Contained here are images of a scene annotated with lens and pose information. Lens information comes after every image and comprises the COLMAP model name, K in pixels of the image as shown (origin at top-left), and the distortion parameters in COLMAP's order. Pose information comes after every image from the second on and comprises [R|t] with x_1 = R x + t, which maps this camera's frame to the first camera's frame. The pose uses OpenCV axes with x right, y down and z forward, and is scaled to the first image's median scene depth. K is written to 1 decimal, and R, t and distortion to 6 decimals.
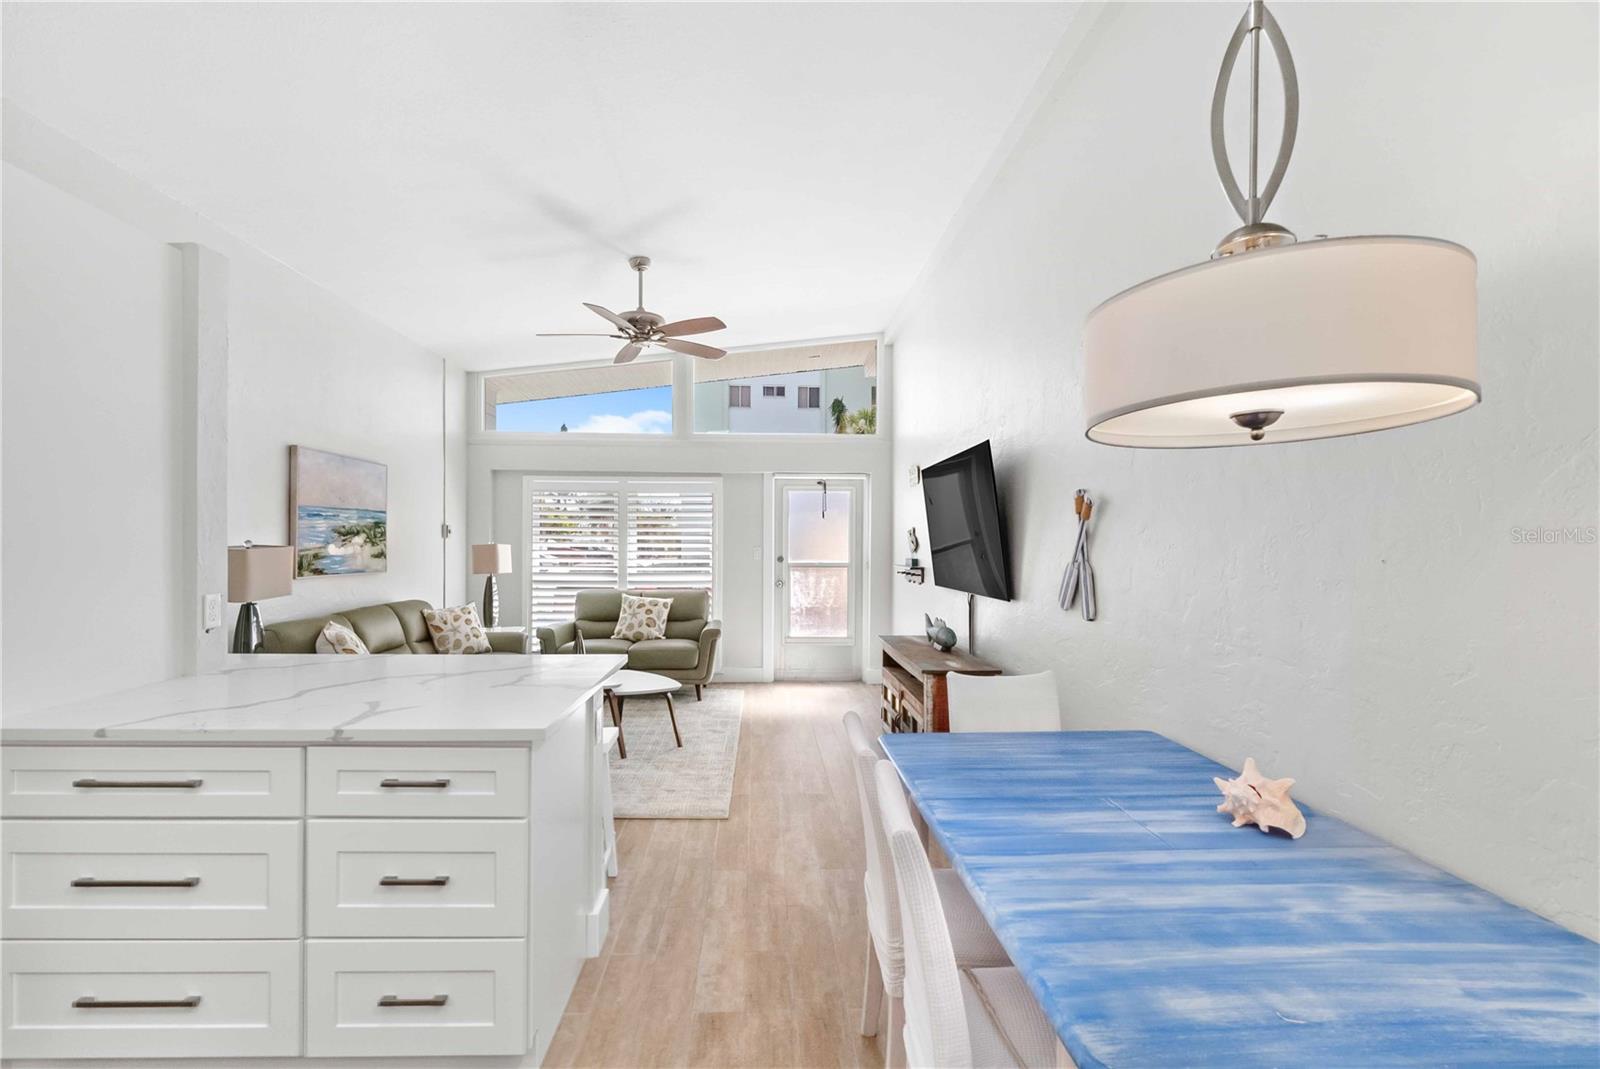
lens RADIAL K [[716.5, 0, 785.1], [0, 716.5, 545.8], [0, 0, 1]] dist [-0.003614, -0.000389]
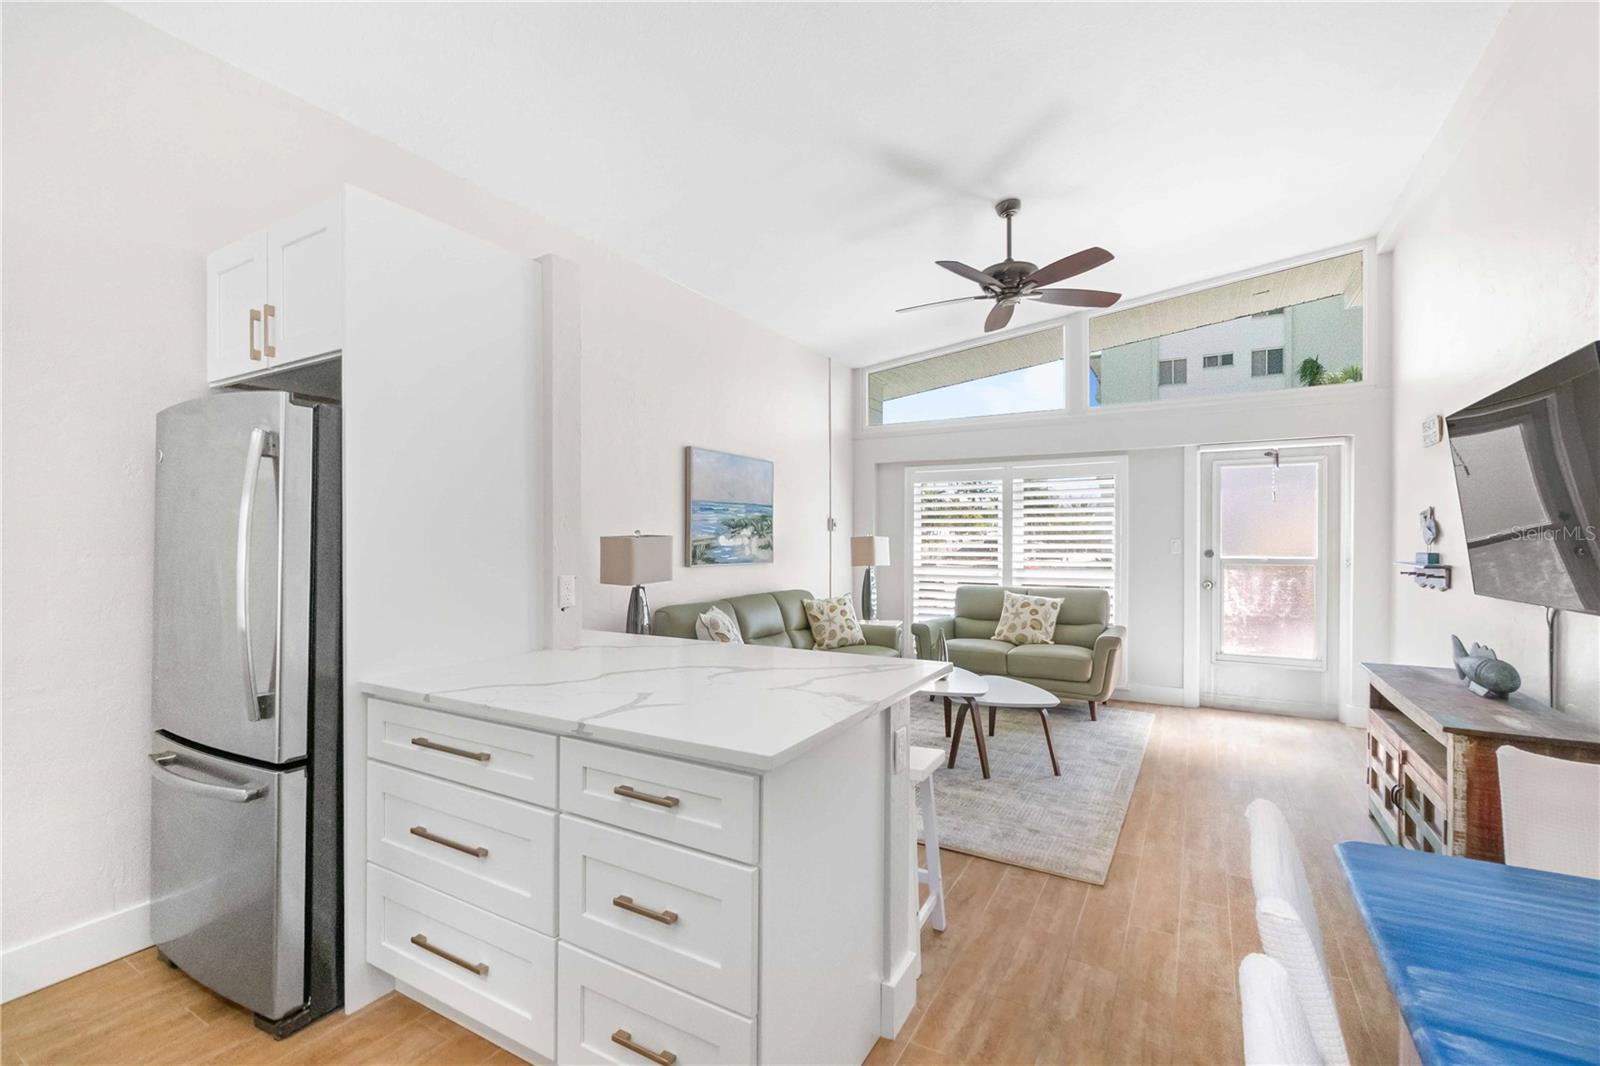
lens RADIAL K [[709.2, 0, 789.7], [0, 709.2, 547.1], [0, 0, 1]] dist [0.000945, 0.000745]
pose [[0.845270, 0.000385, -0.534339, 0.028886], [0.002295, 0.999988, 0.004350, 0.009334], [0.534334, -0.004903, 0.845259, 0.123064]]
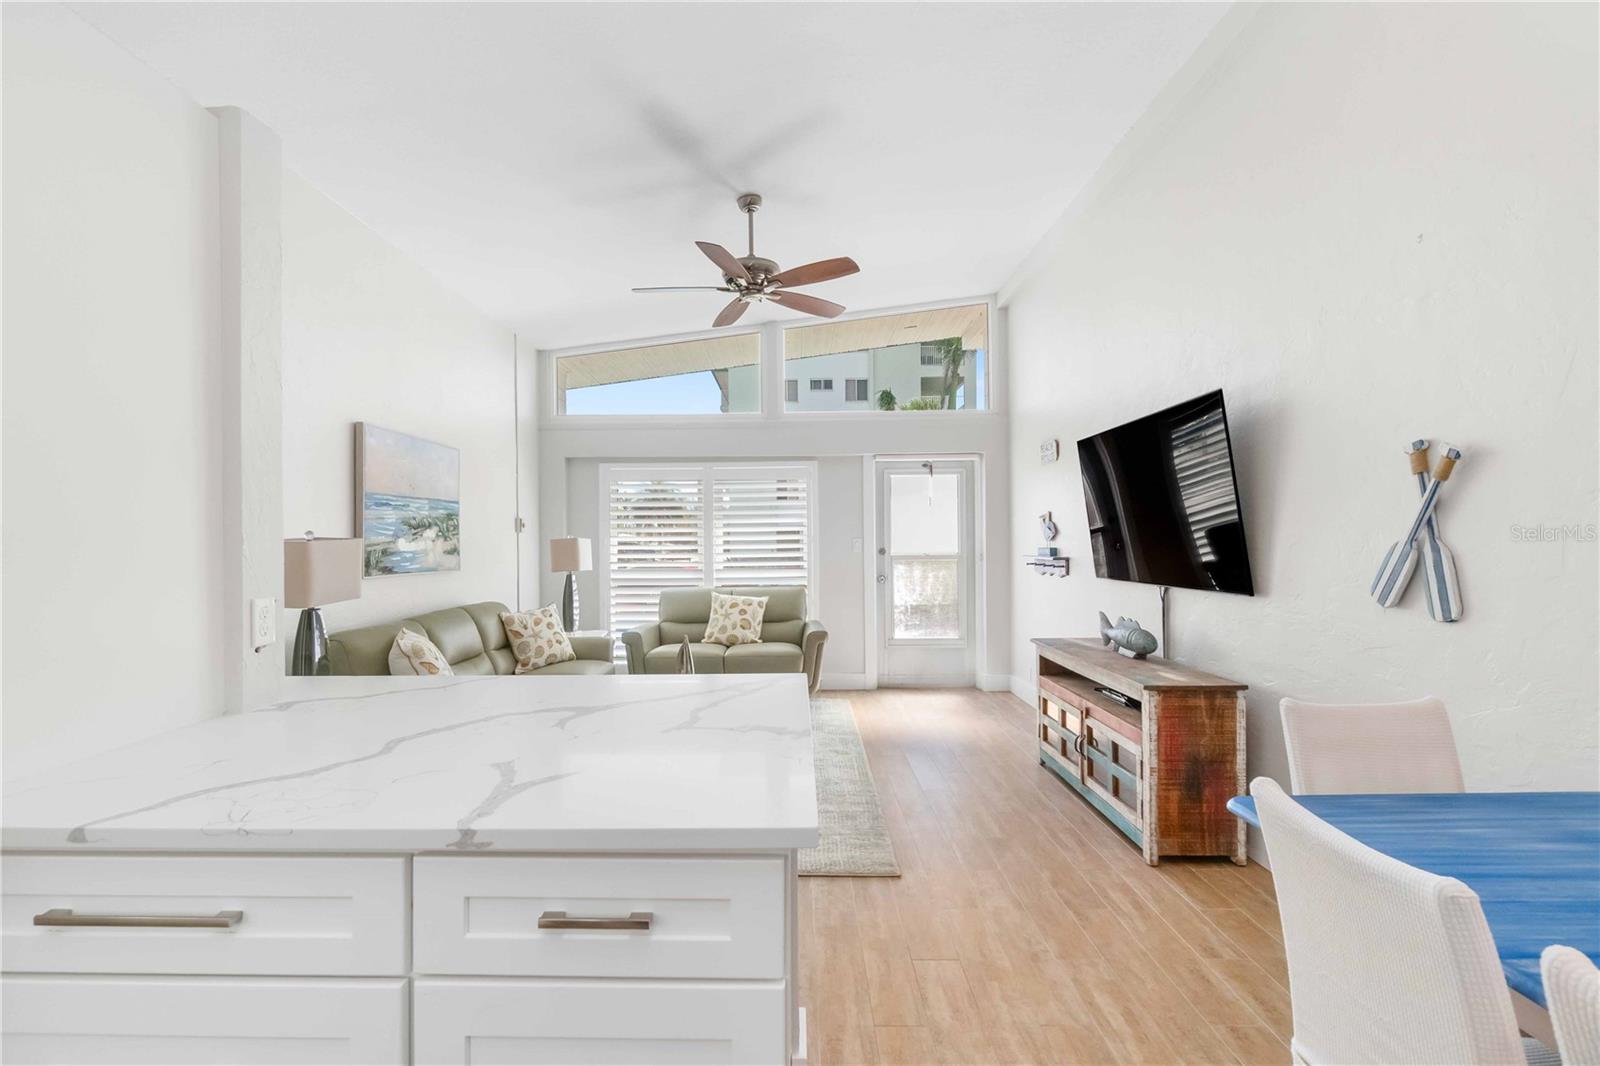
lens RADIAL K [[717.5, 0, 788.6], [0, 717.5, 538.9], [0, 0, 1]] dist [-0.001999, -0.000543]
pose [[0.998530, -0.014925, -0.052106, -0.107685], [0.014643, 0.999876, -0.005790, 0.009053], [0.052186, 0.005019, 0.998625, 0.140653]]
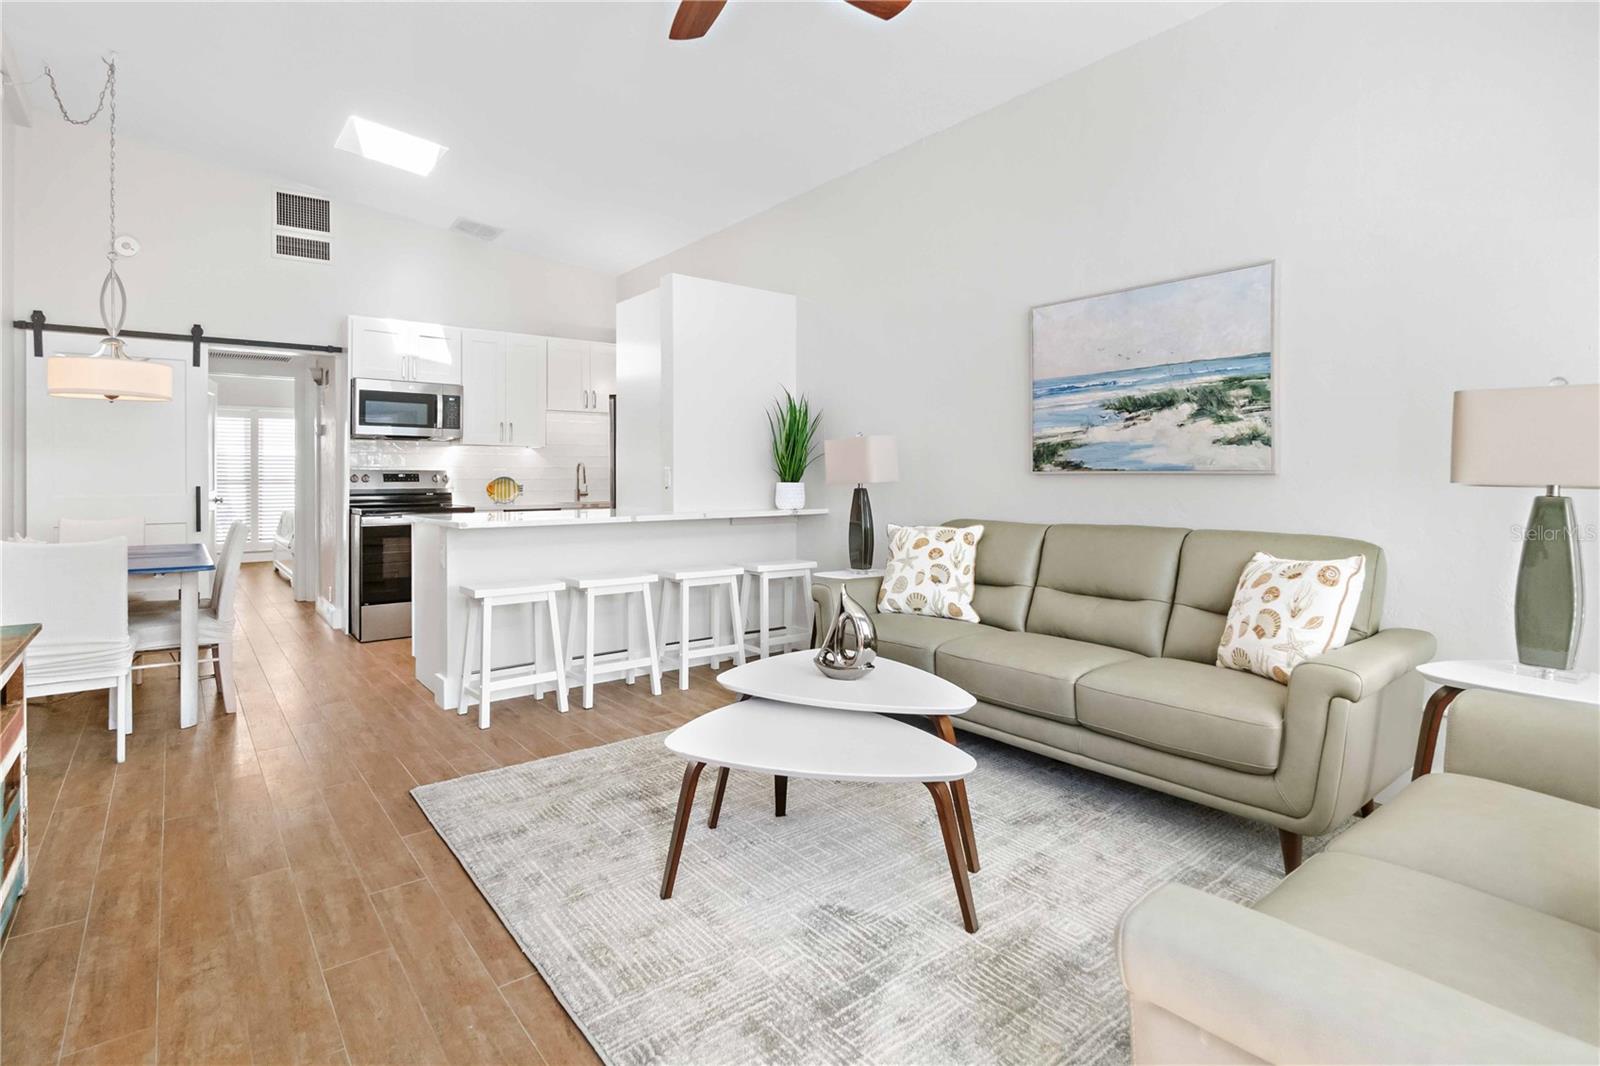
lens RADIAL K [[797.5, 0, 769.7], [0, 797.5, 478.8], [0, 0, 1]] dist [-0.001512, 0.000168]
pose [[-0.823630, -0.003041, -0.567120, 0.054084], [-0.004041, 0.999992, 0.000507, 0.043257], [0.567114, 0.002710, -0.823635, 1.285395]]
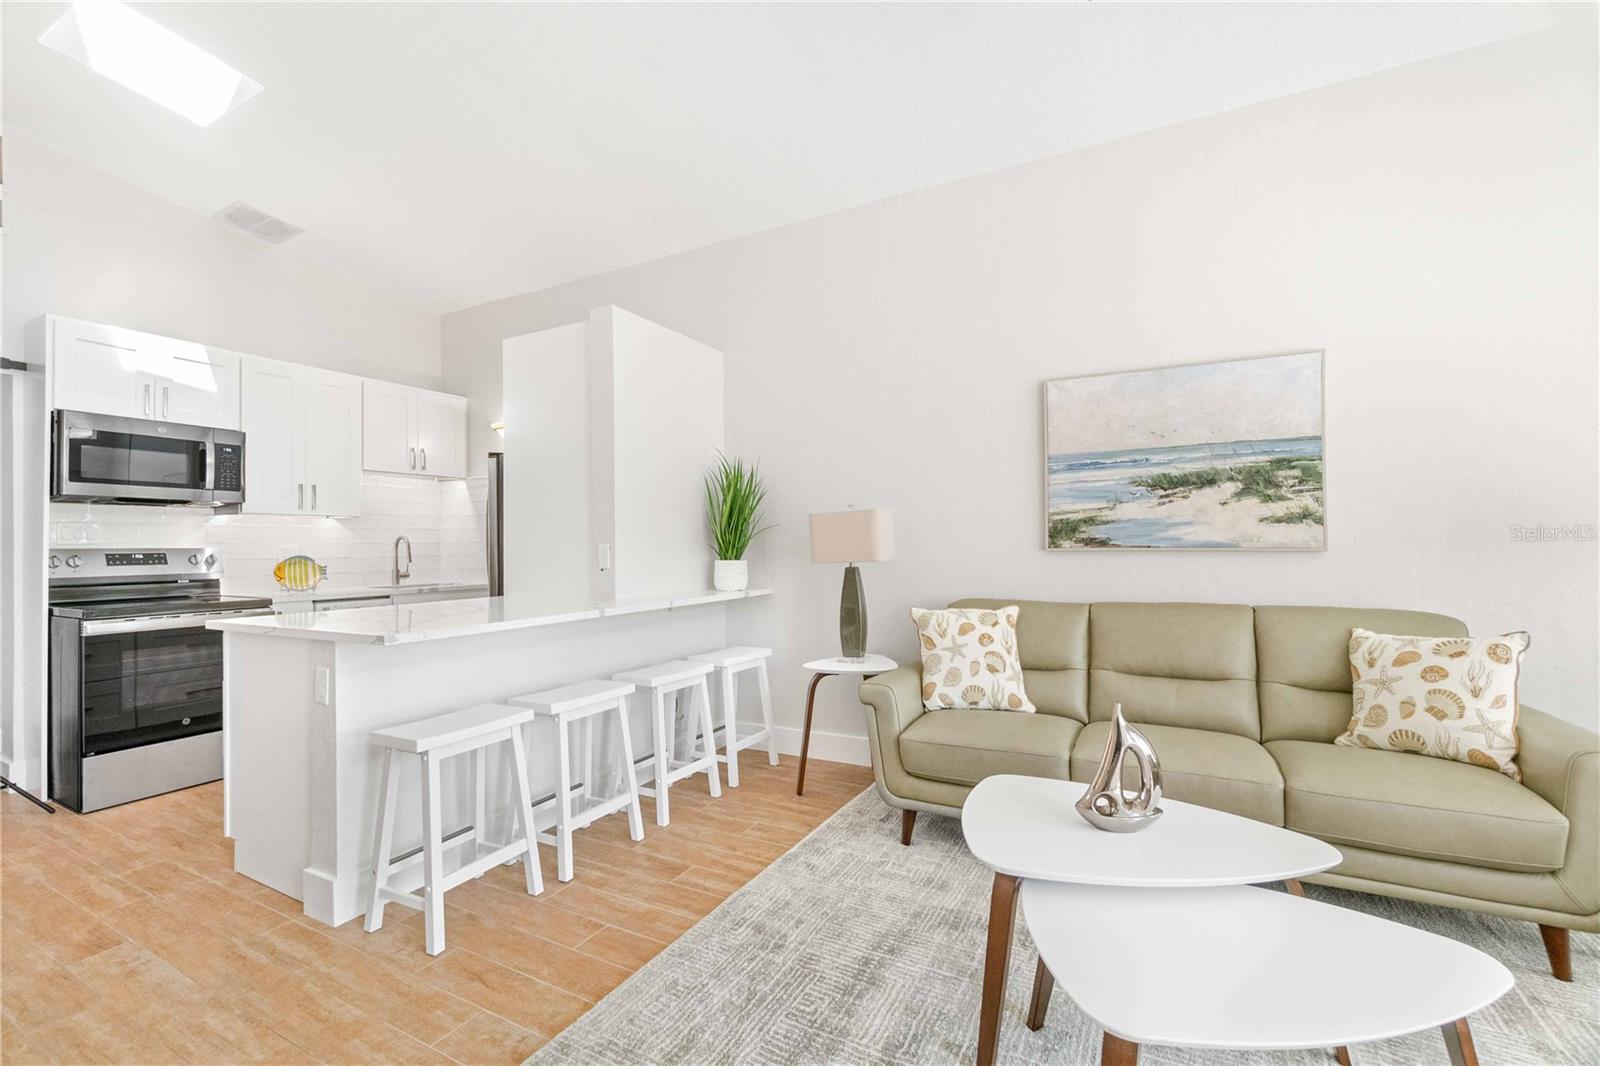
lens RADIAL K [[706.2, 0, 787.5], [0, 706.2, 538.7], [0, 0, 1]] dist [-0.000566, 0.000893]
pose [[-0.523889, -0.006963, -0.851758, 0.101207], [0.003876, 0.999937, -0.010558, 0.033268], [0.851778, -0.008832, -0.523829, 0.952166]]
